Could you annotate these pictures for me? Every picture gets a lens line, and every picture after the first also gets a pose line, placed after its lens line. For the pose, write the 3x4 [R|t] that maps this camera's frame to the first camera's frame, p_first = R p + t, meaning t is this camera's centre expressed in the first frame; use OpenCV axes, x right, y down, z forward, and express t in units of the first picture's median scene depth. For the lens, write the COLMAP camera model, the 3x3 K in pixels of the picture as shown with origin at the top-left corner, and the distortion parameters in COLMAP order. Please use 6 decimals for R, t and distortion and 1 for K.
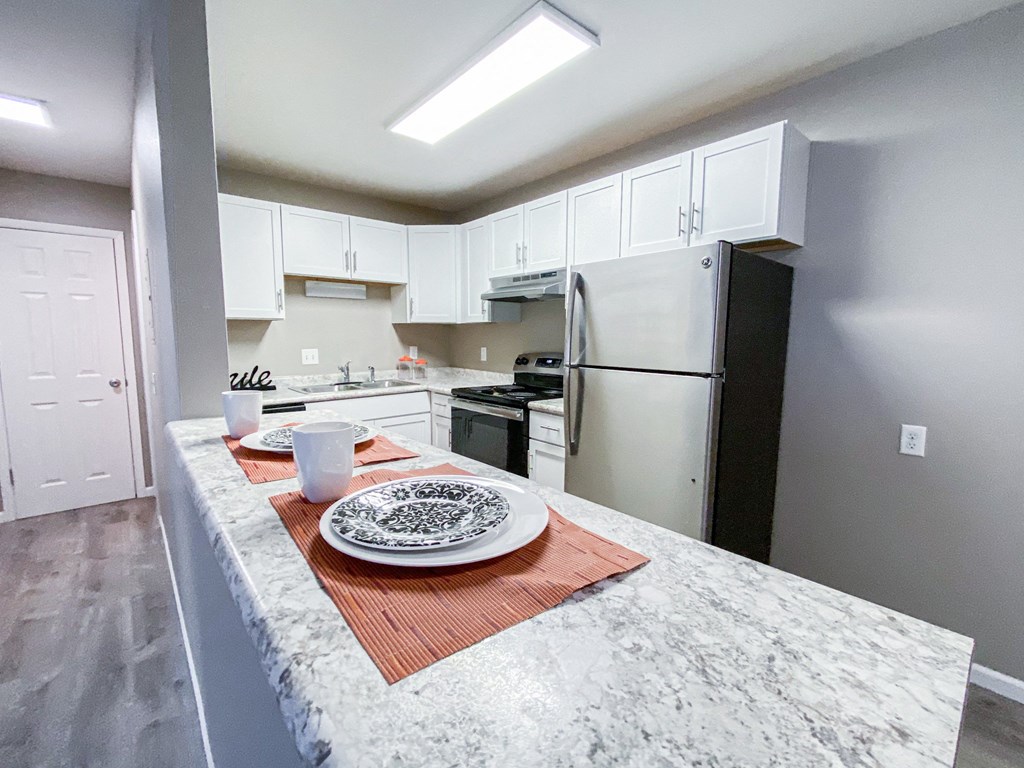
lens RADIAL K [[428.1, 0, 512.8], [0, 428.1, 385.3], [0, 0, 1]] dist [0.003040, -0.000279]
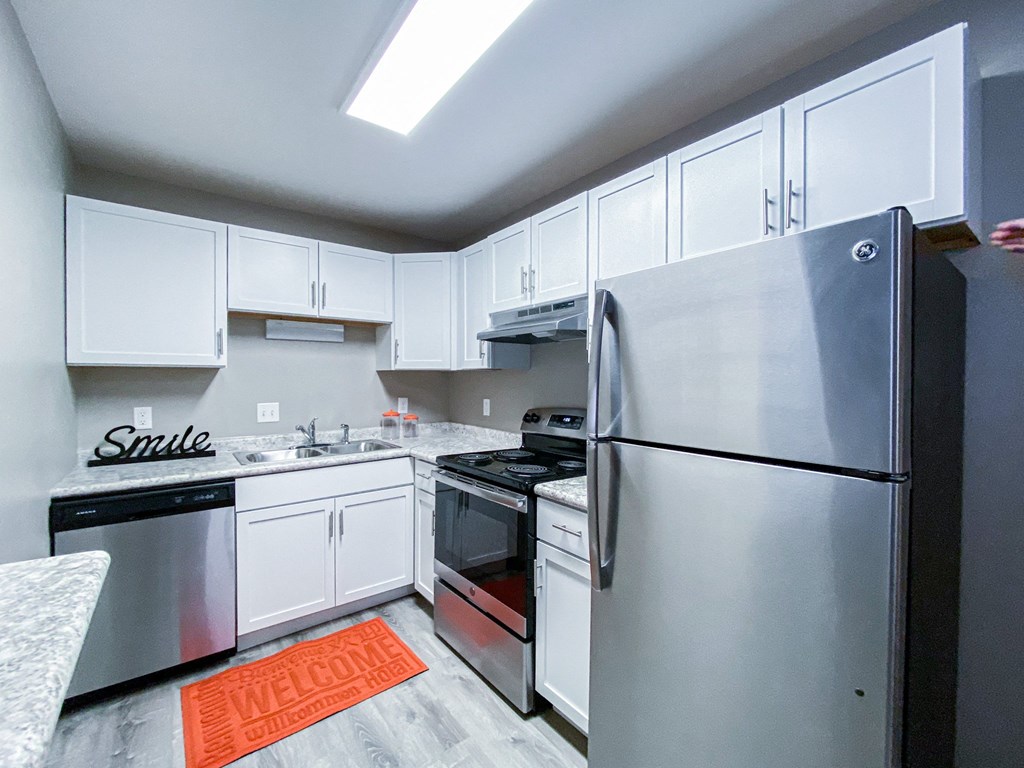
lens RADIAL K [[428.1, 0, 511.4], [0, 428.1, 384.1], [0, 0, 1]] dist [0.003040, -0.000279]
pose [[0.998491, -0.003108, -0.054835, 0.030065], [-0.002792, 0.994235, -0.107185, -0.038838], [0.054852, 0.107176, 0.992726, 0.248151]]
